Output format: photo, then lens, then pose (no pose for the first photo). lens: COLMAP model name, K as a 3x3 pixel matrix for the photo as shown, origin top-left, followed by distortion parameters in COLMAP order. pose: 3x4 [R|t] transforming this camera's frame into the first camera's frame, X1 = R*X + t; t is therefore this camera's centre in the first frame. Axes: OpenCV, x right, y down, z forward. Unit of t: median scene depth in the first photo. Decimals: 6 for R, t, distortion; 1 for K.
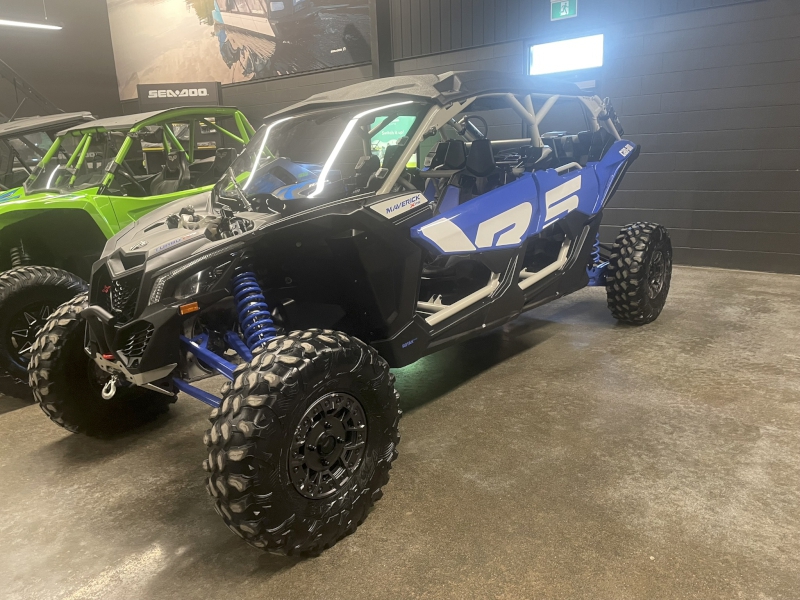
lens RADIAL K [[603.2, 0, 395.5], [0, 603.2, 299.5], [0, 0, 1]] dist [0.101534, -0.132450]
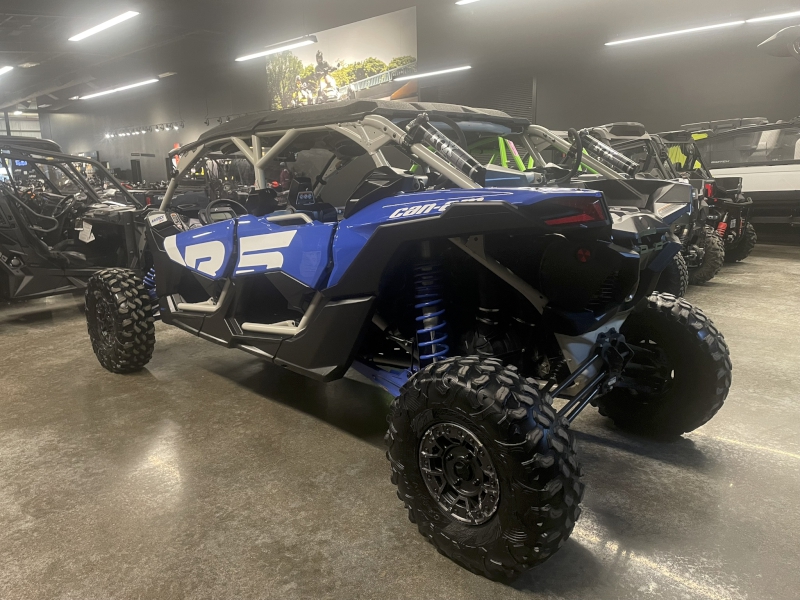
lens RADIAL K [[603.2, 0, 395.5], [0, 603.2, 299.5], [0, 0, 1]] dist [0.101534, -0.132450]
pose [[-0.085876, 0.252683, -0.963731, 1.144944], [-0.209306, 0.941142, 0.265411, -0.380695], [0.974072, 0.224507, -0.027934, 1.259784]]
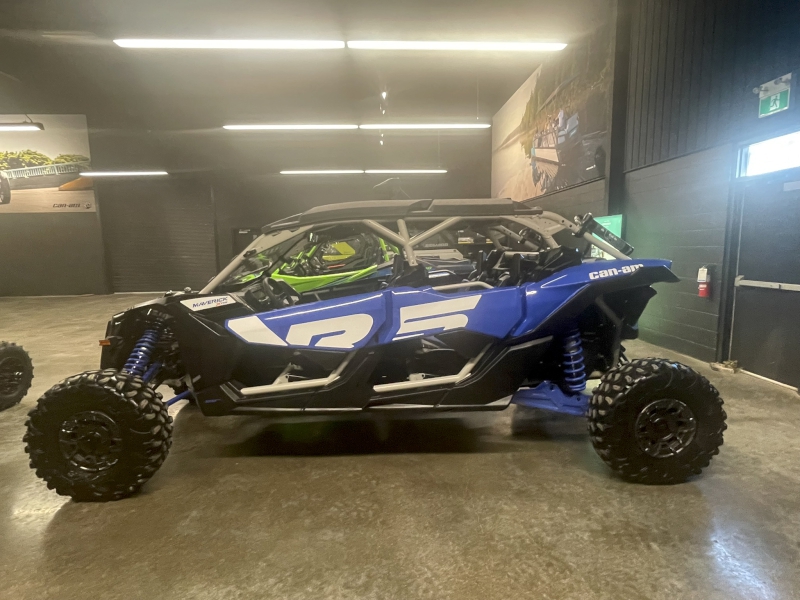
lens RADIAL K [[416.8, 0, 396.0], [0, 416.8, 299.0], [0, 0, 1]] dist [-0.001884, -0.000139]
pose [[0.663127, 0.125197, -0.737962, 0.766422], [-0.189492, 0.981875, -0.003699, -0.182942], [0.724124, 0.142290, 0.674832, 0.486495]]
